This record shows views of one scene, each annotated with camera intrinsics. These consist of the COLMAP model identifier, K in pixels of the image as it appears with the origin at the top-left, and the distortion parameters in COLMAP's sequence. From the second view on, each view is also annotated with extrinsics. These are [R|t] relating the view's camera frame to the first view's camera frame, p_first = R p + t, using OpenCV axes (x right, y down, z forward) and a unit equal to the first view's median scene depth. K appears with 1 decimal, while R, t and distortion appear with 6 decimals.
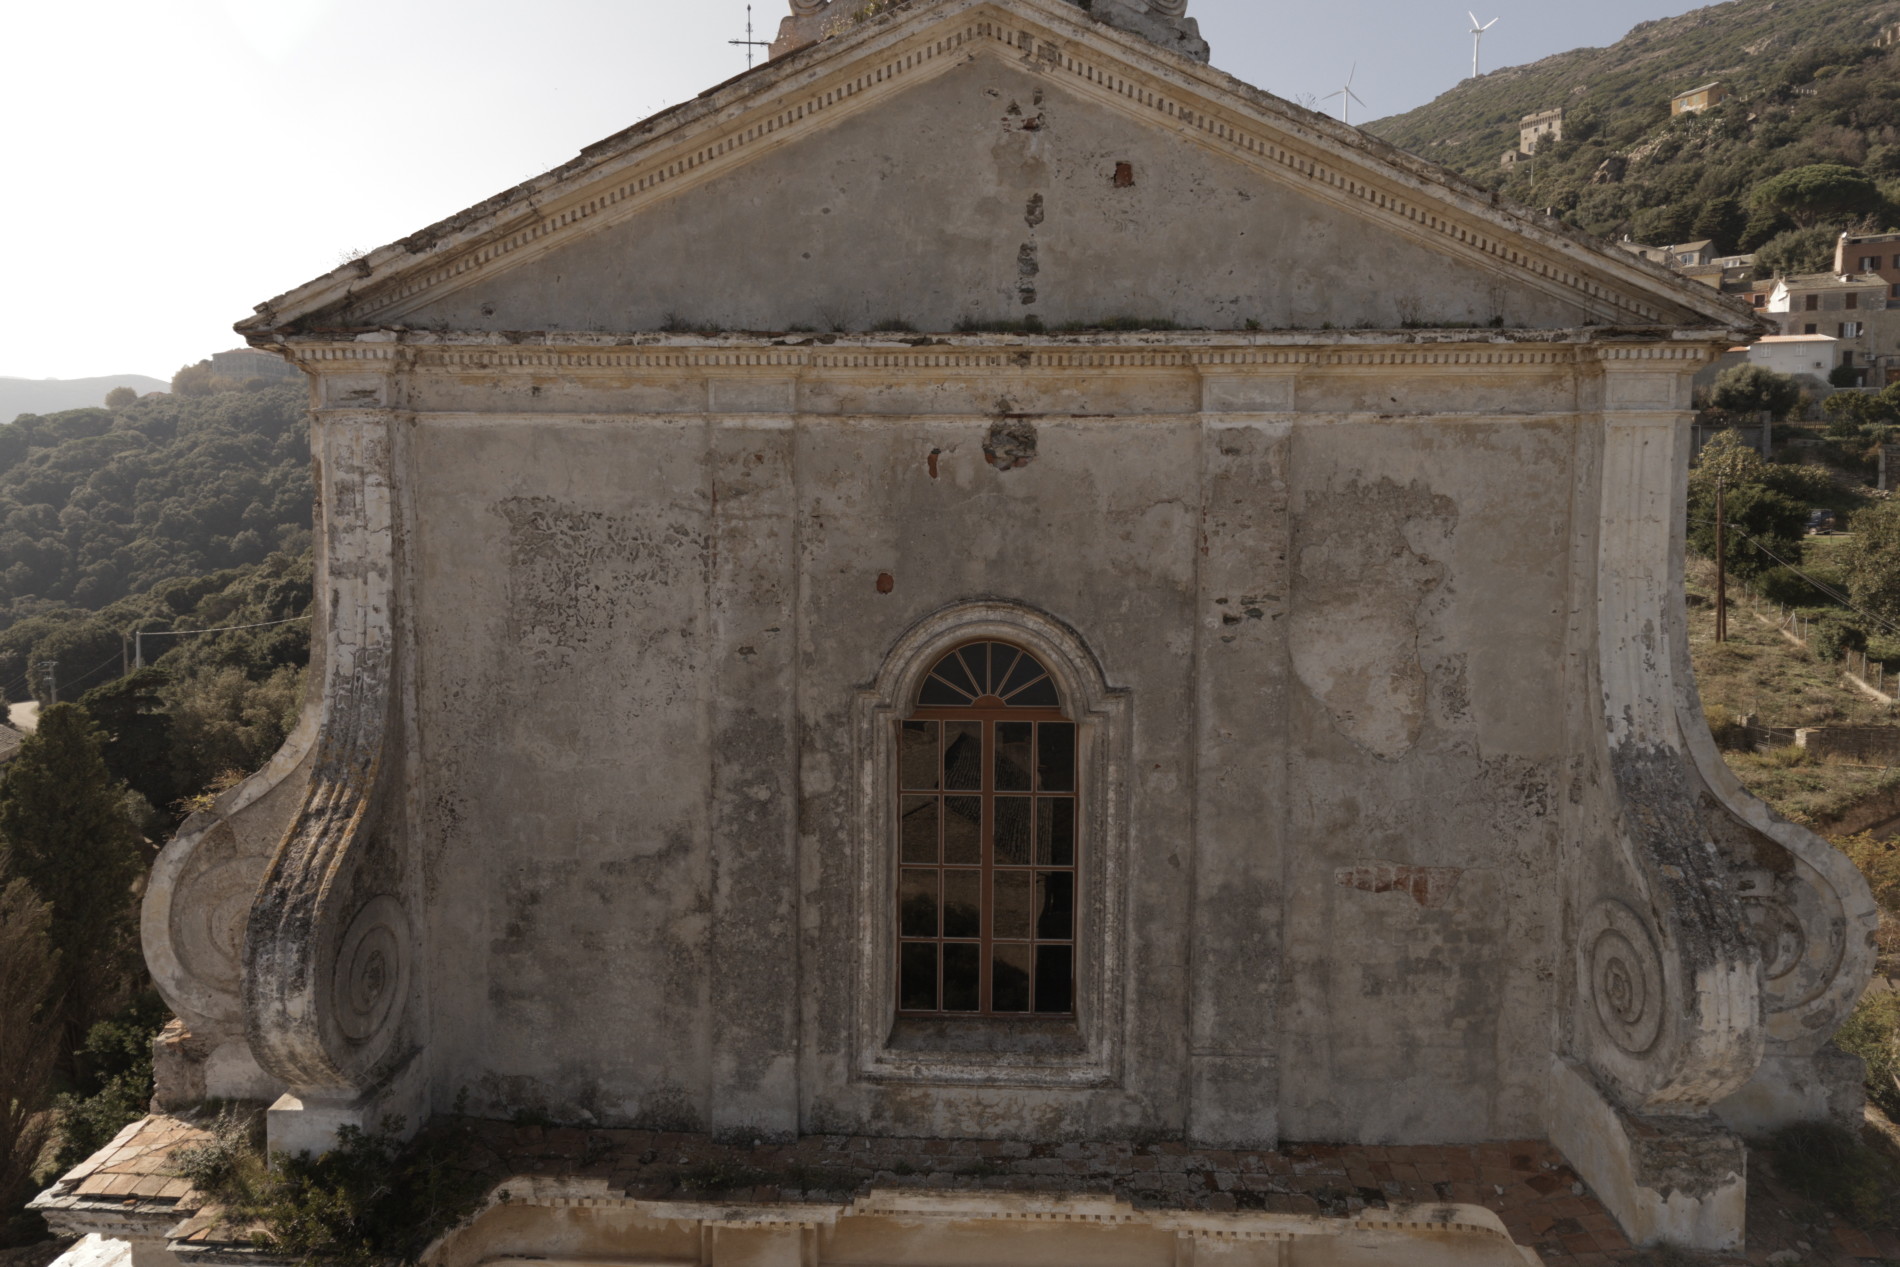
lens RADIAL K [[1255.0, 0, 947.8], [0, 1255.0, 581.8], [0, 0, 1]] dist [-0.041050, 0.044837]
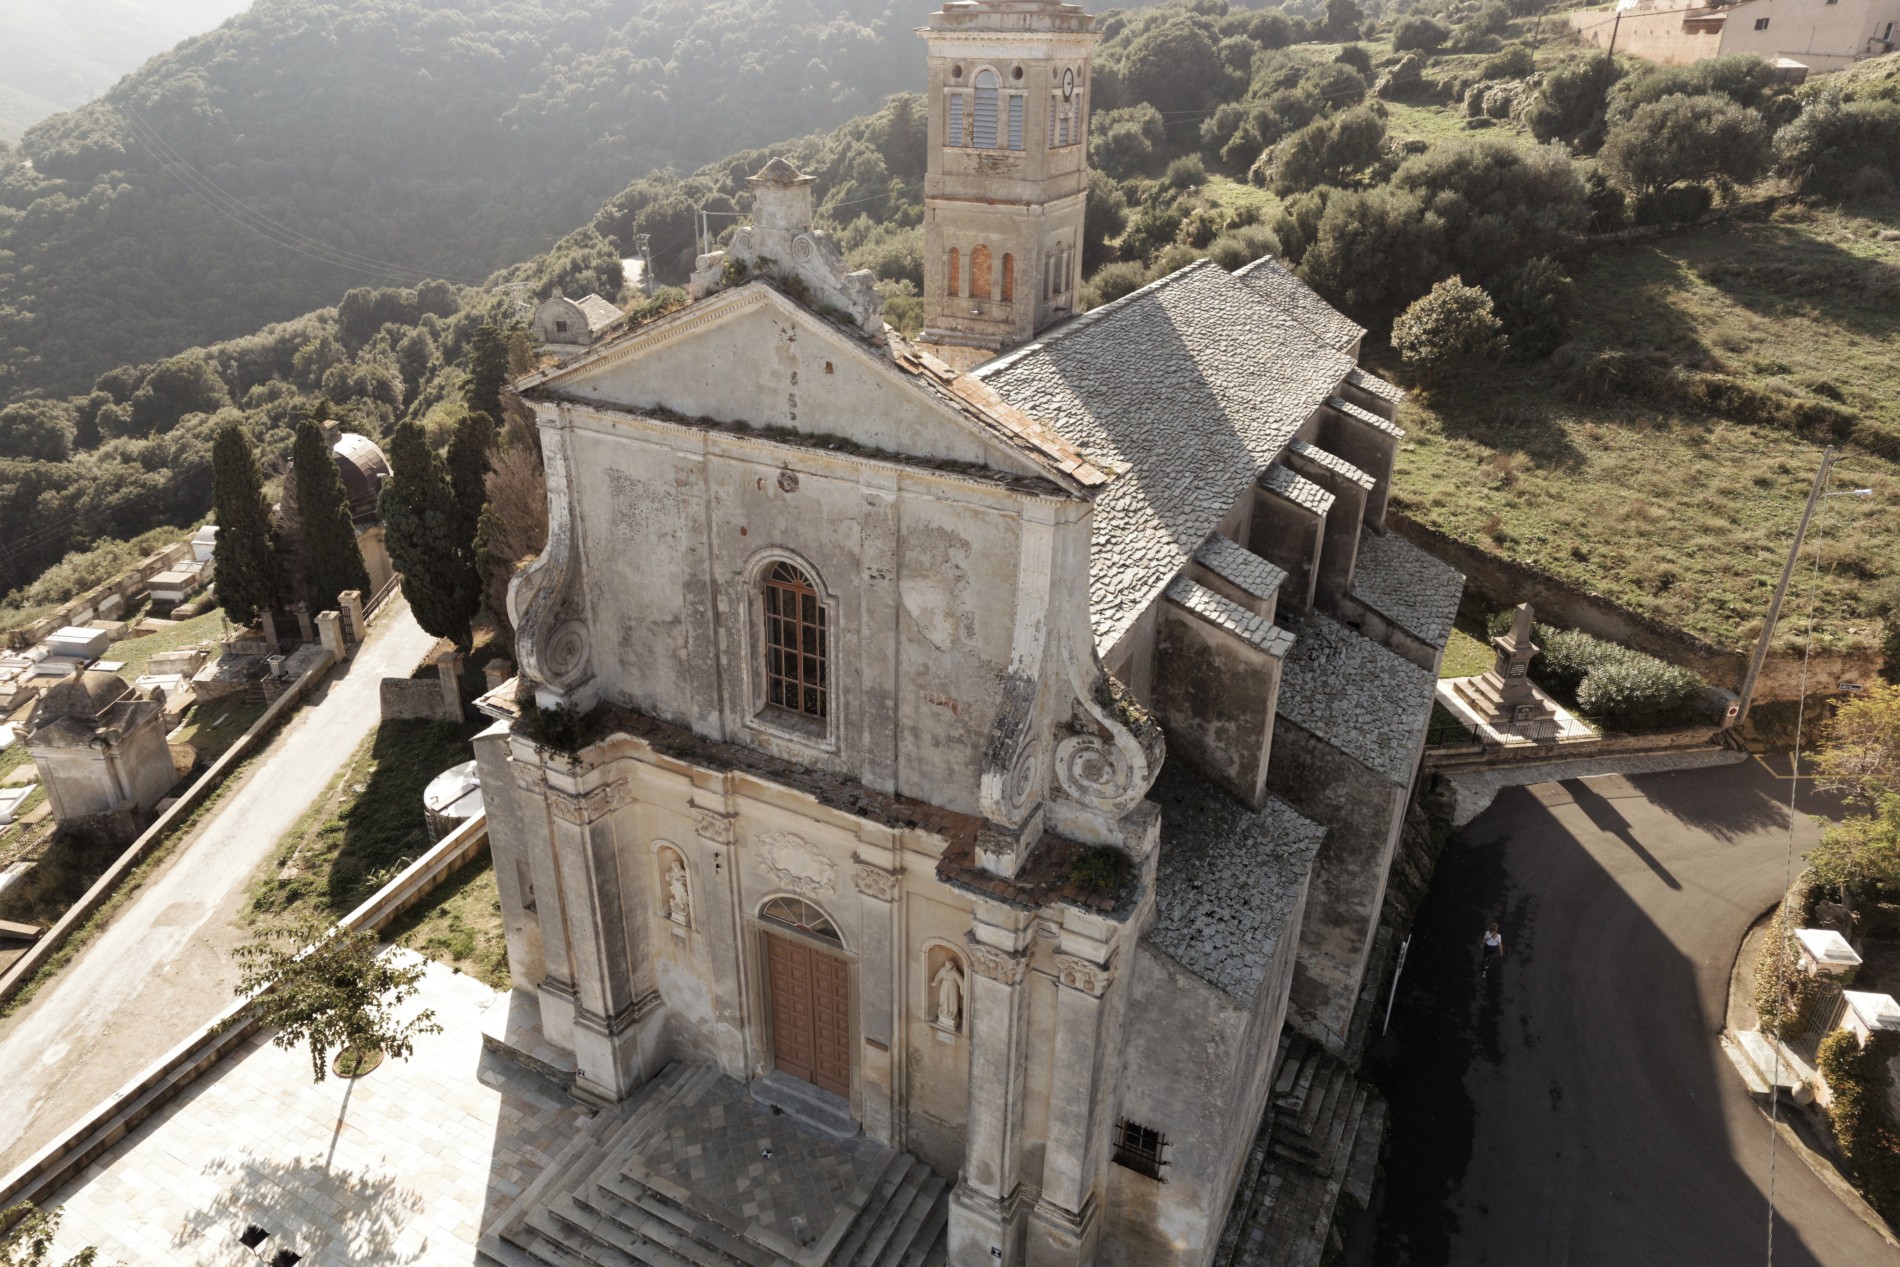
lens RADIAL K [[1276.8, 0, 950.0], [0, 1276.8, 633.5], [0, 0, 1]] dist [-0.085061, -0.000011]
pose [[0.906731, 0.197787, -0.372450, 1.163472], [-0.041469, 0.920730, 0.387991, -0.726562], [0.419665, -0.336358, 0.843056, -0.820752]]
